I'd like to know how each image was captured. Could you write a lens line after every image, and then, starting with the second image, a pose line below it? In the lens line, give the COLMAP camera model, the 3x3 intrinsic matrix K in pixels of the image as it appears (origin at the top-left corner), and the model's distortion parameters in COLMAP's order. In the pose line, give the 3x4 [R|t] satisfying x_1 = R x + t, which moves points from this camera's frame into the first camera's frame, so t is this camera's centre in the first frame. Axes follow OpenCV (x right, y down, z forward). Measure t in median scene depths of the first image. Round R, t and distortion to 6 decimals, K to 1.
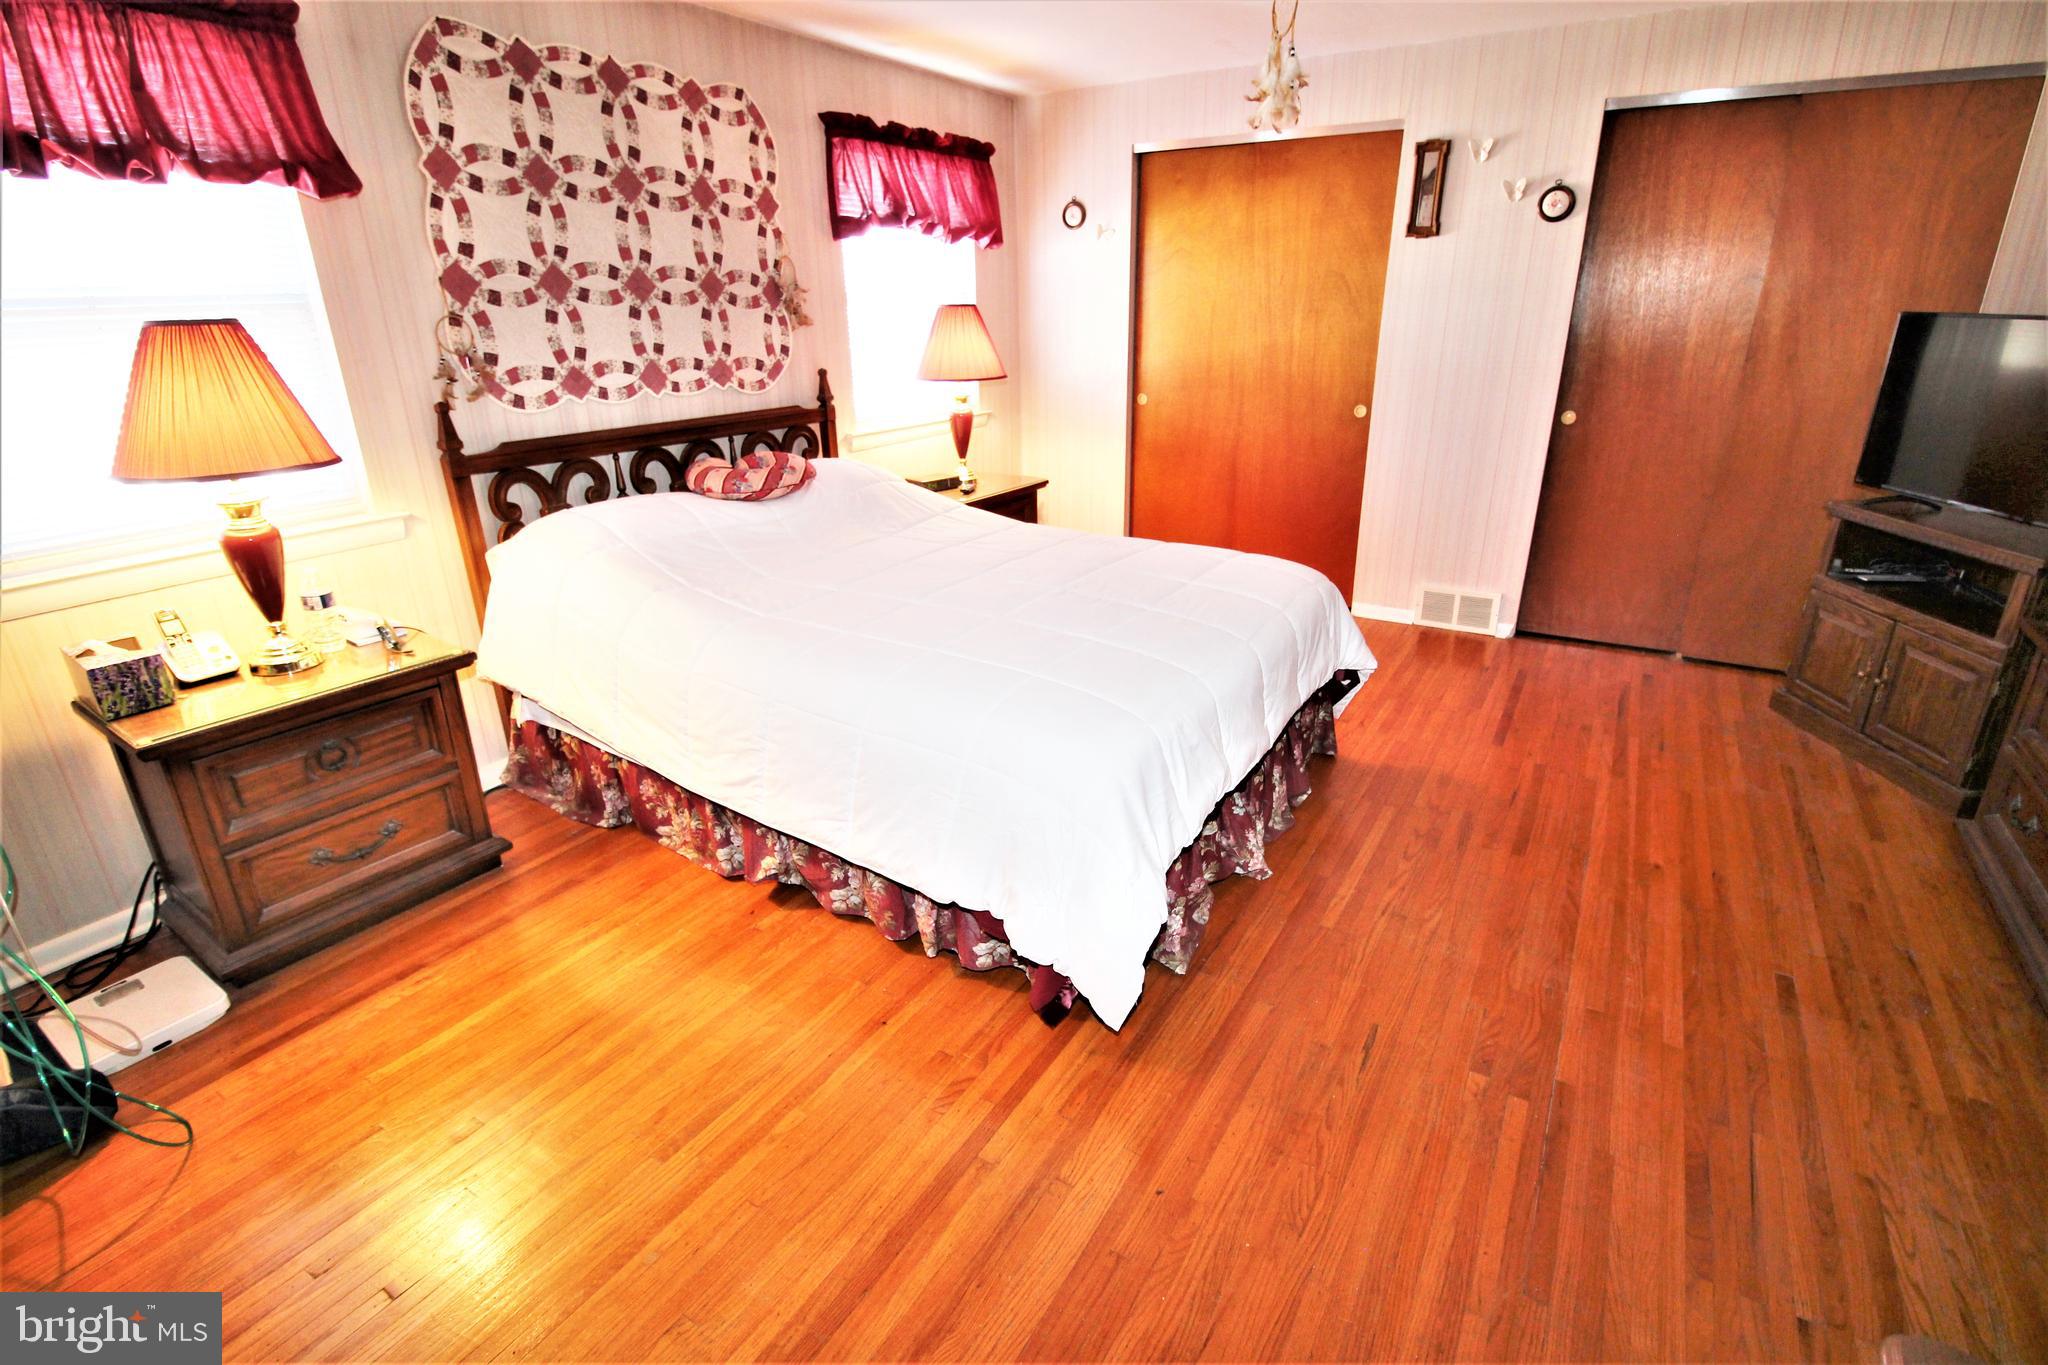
lens RADIAL K [[957.8, 0, 1014.8], [0, 957.8, 674.2], [0, 0, 1]] dist [-0.003530, -0.010649]
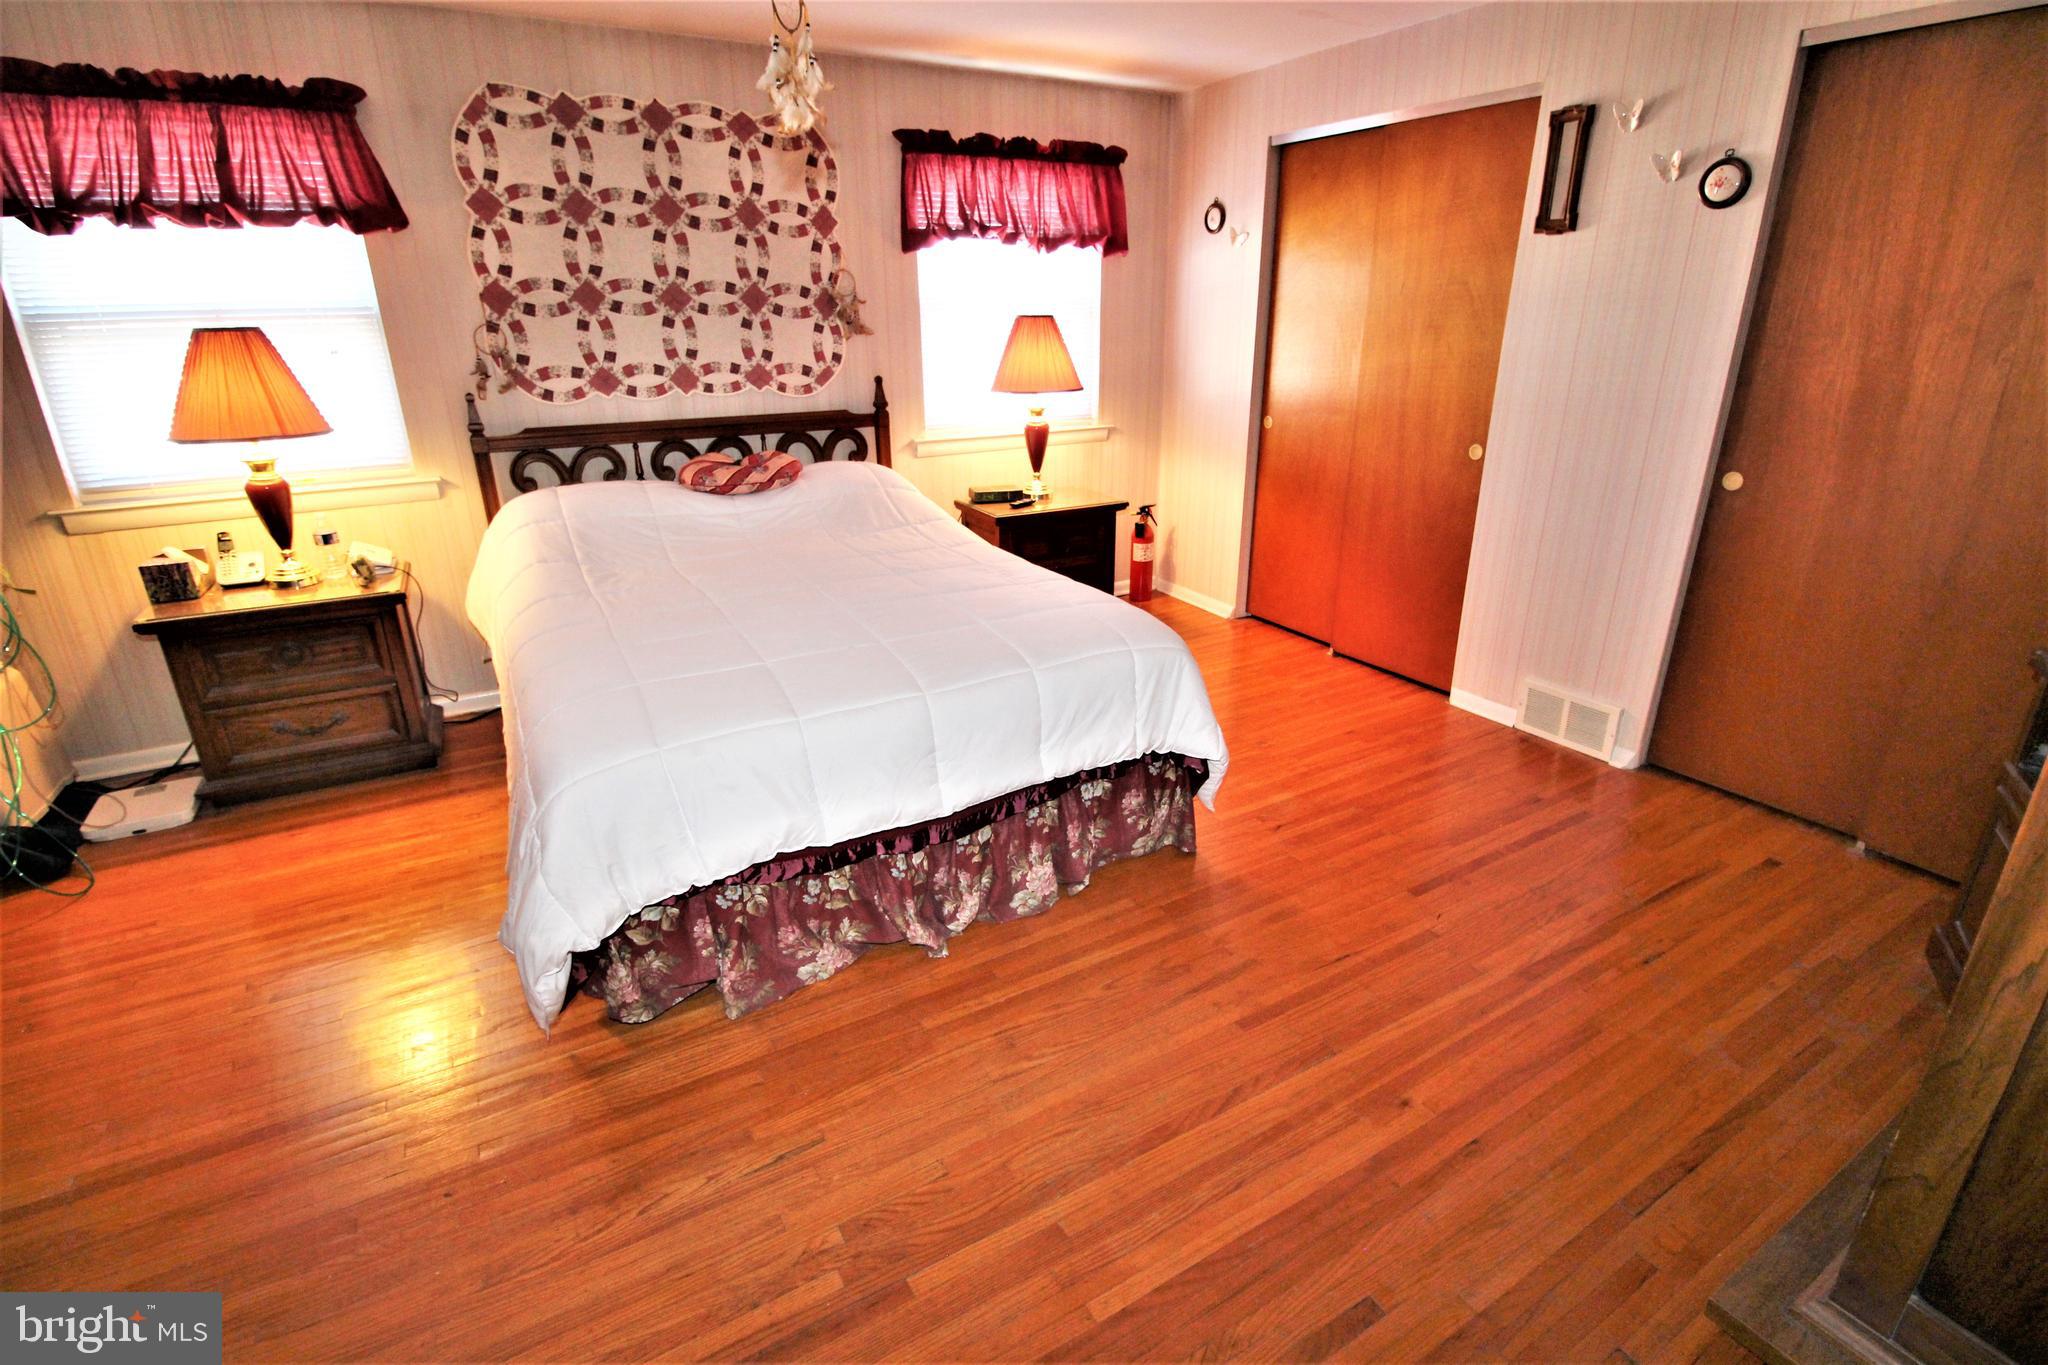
lens RADIAL K [[957.8, 0, 1034.3], [0, 957.8, 675.6], [0, 0, 1]] dist [-0.003530, -0.010649]
pose [[0.887082, 0.169303, -0.429443, 0.539709], [-0.170135, 0.984734, 0.036779, -0.076267], [0.429114, 0.040438, 0.902345, 0.168887]]
